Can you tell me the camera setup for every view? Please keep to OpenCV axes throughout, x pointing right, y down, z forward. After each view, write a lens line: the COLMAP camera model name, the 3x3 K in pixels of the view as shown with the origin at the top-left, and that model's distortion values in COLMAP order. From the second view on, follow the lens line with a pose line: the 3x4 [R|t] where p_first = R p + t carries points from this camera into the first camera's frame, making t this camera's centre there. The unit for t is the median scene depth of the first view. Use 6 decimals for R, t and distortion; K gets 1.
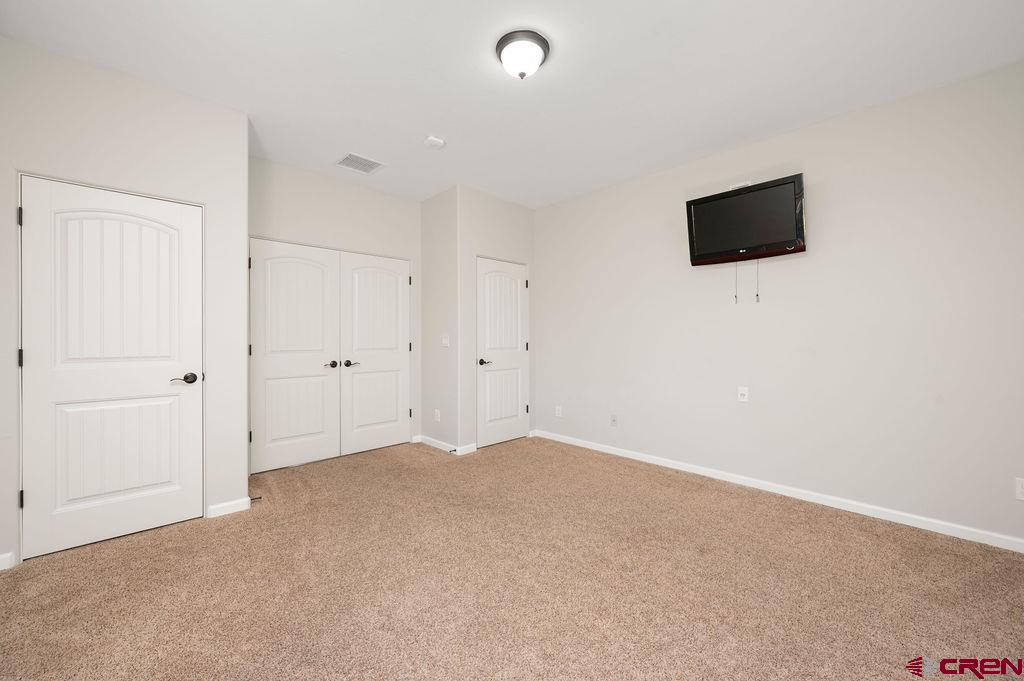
lens RADIAL K [[412.4, 0, 515.8], [0, 412.4, 337.3], [0, 0, 1]] dist [-0.000411, -0.000718]
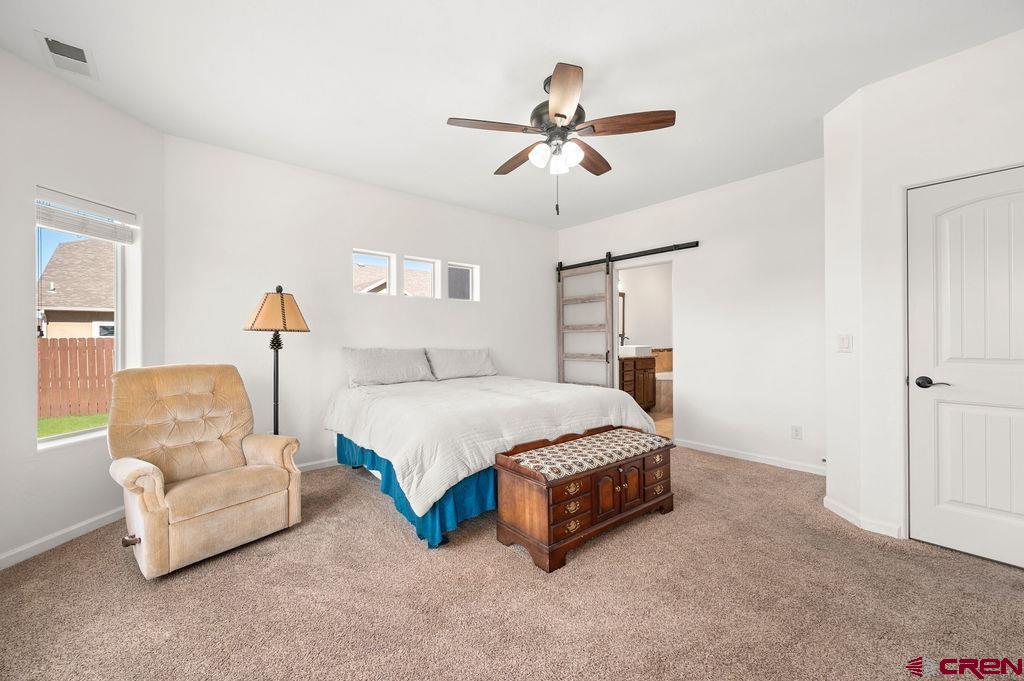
lens RADIAL K [[412.4, 0, 515.4], [0, 412.4, 340.2], [0, 0, 1]] dist [-0.000411, -0.000718]
pose [[-0.063924, -0.000966, -0.997954, 0.482422], [0.003116, 0.999994, -0.001167, 0.004847], [0.997950, -0.003184, -0.063921, 0.507497]]
